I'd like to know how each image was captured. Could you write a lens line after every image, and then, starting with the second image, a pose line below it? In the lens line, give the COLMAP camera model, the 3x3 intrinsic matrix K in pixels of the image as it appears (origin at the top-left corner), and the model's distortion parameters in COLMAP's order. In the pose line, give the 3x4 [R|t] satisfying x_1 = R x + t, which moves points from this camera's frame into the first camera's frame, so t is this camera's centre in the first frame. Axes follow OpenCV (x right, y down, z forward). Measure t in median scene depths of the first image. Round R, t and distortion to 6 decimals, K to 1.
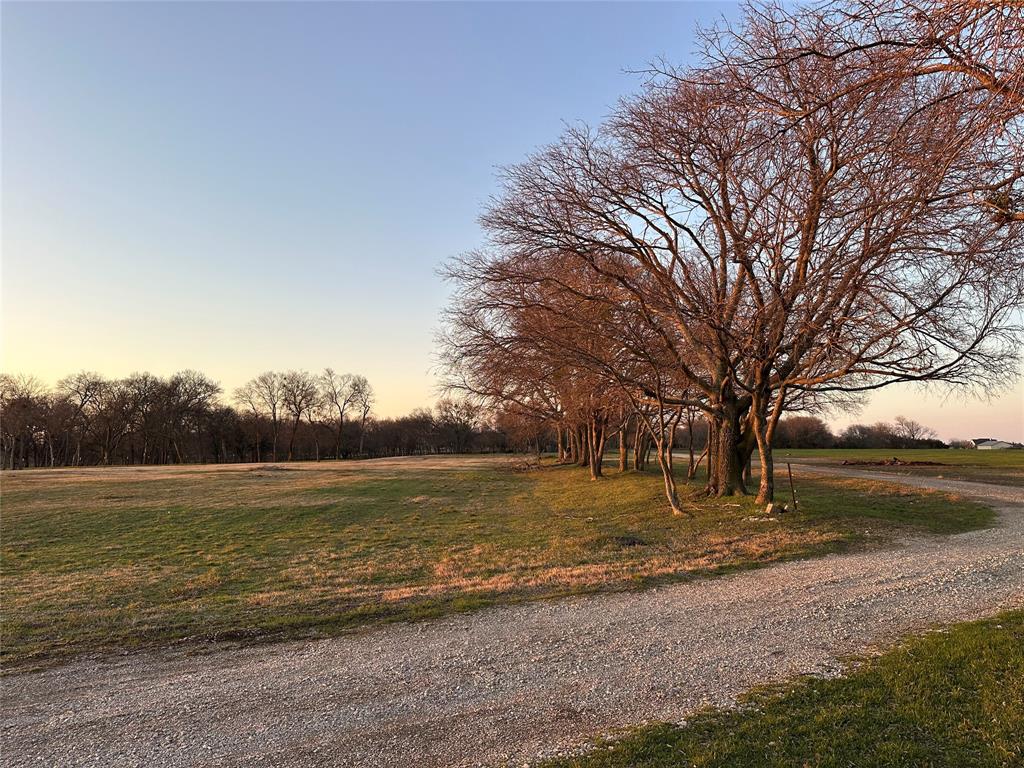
lens RADIAL K [[701.0, 0, 506.5], [0, 701.0, 386.0], [0, 0, 1]] dist [0.055828, -0.076225]
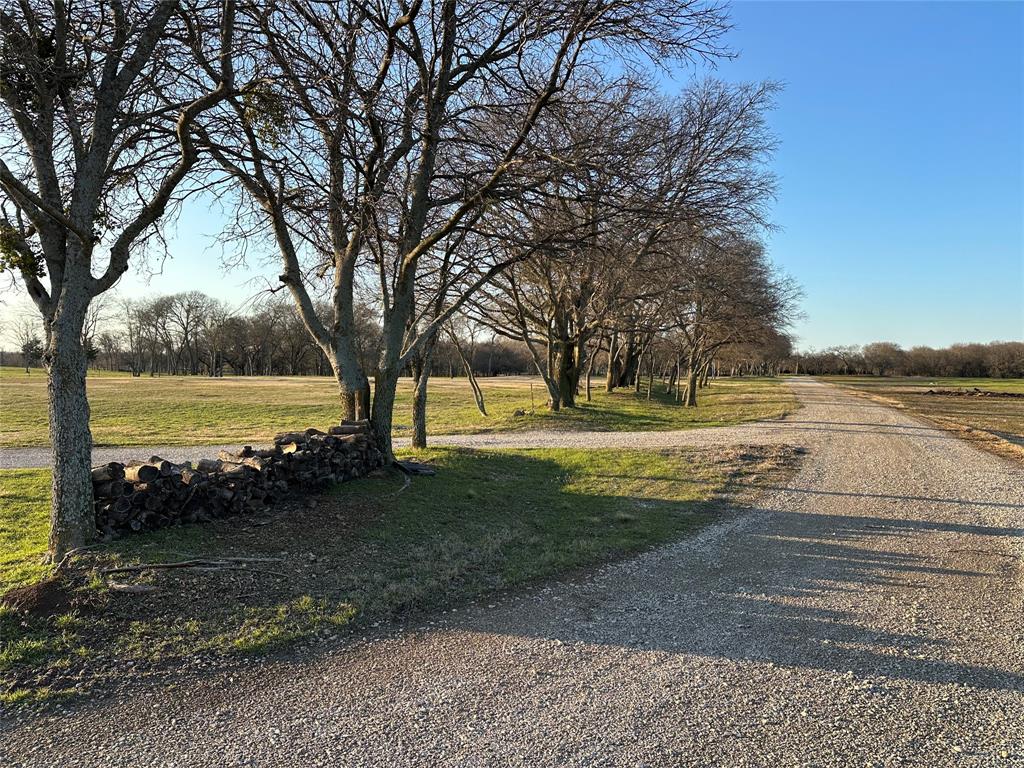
lens RADIAL K [[709.8, 0, 513.7], [0, 709.8, 389.0], [0, 0, 1]] dist [-0.007984, -0.008713]
pose [[0.968689, 0.031431, -0.246278, 0.113456], [-0.002323, 0.993058, 0.117599, -0.008416], [0.248265, -0.113344, 0.962038, -0.069389]]
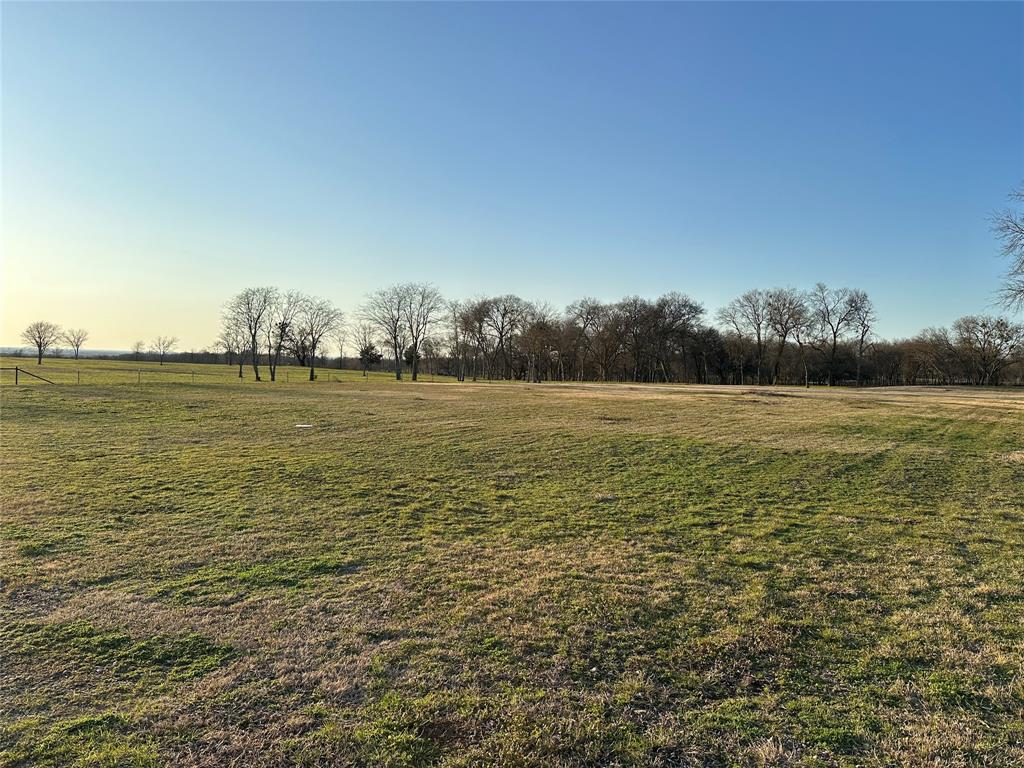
lens RADIAL K [[701.0, 0, 515.5], [0, 701.0, 380.8], [0, 0, 1]] dist [0.055828, -0.076225]
pose [[0.802103, 0.037646, -0.595998, -0.025771], [0.023304, 0.995278, 0.094229, 0.004670], [0.596730, -0.089471, 0.797438, 0.048708]]
